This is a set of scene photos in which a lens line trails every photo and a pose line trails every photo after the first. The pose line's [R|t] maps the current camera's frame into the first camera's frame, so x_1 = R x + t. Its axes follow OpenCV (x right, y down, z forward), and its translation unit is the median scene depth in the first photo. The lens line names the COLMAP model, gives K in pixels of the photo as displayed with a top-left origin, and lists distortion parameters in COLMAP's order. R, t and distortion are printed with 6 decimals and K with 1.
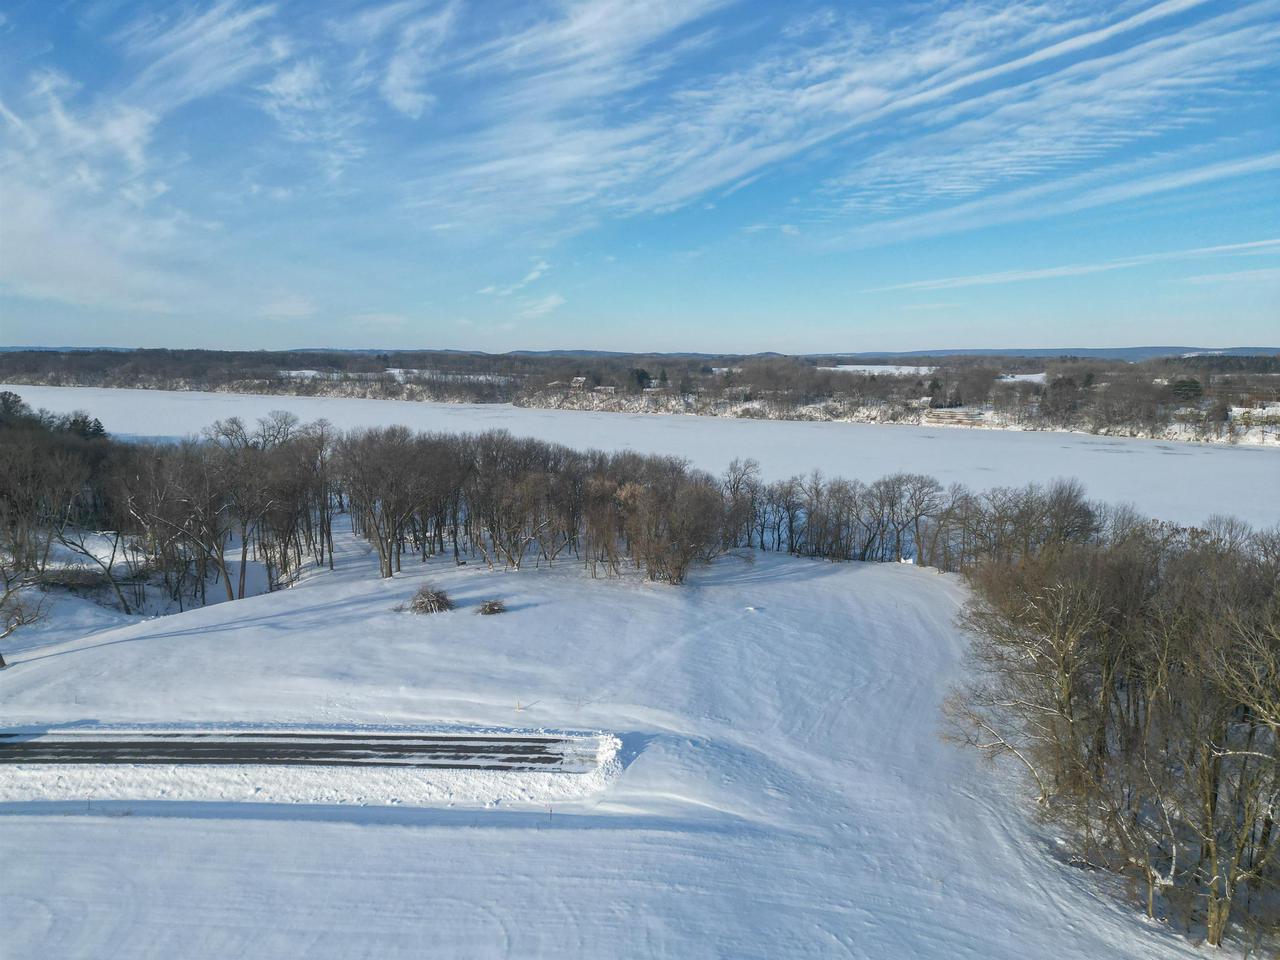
lens RADIAL K [[903.7, 0, 613.4], [0, 903.7, 484.8], [0, 0, 1]] dist [0.067245, -0.069353]
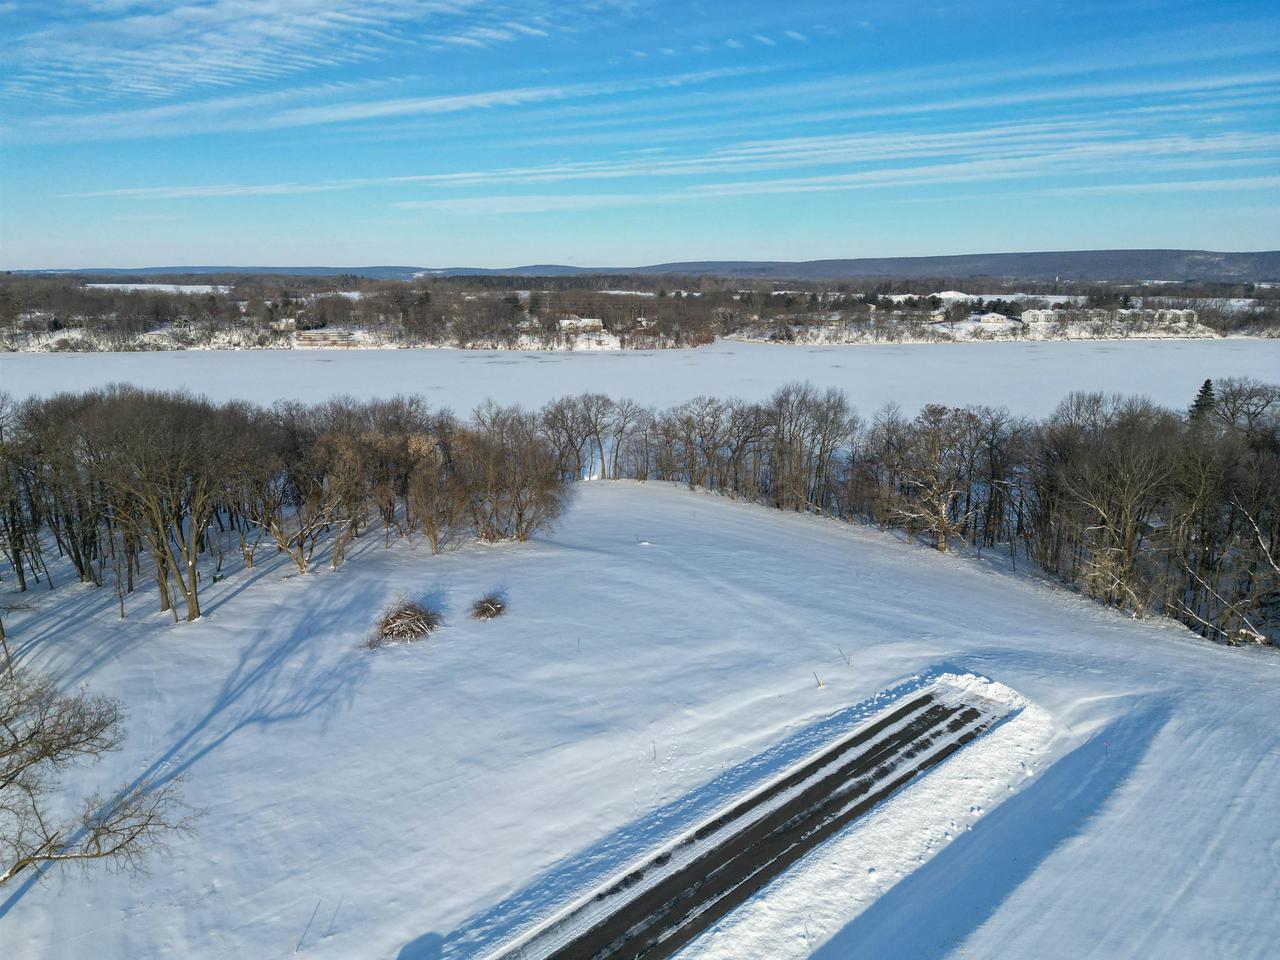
lens RADIAL K [[919.8, 0, 638.4], [0, 919.8, 463.4], [0, 0, 1]] dist [0.072240, -0.068711]
pose [[0.696294, -0.145837, 0.702785, -0.096800], [0.103179, 0.989308, 0.103068, -0.009010], [-0.710302, 0.000747, 0.703896, 0.057809]]
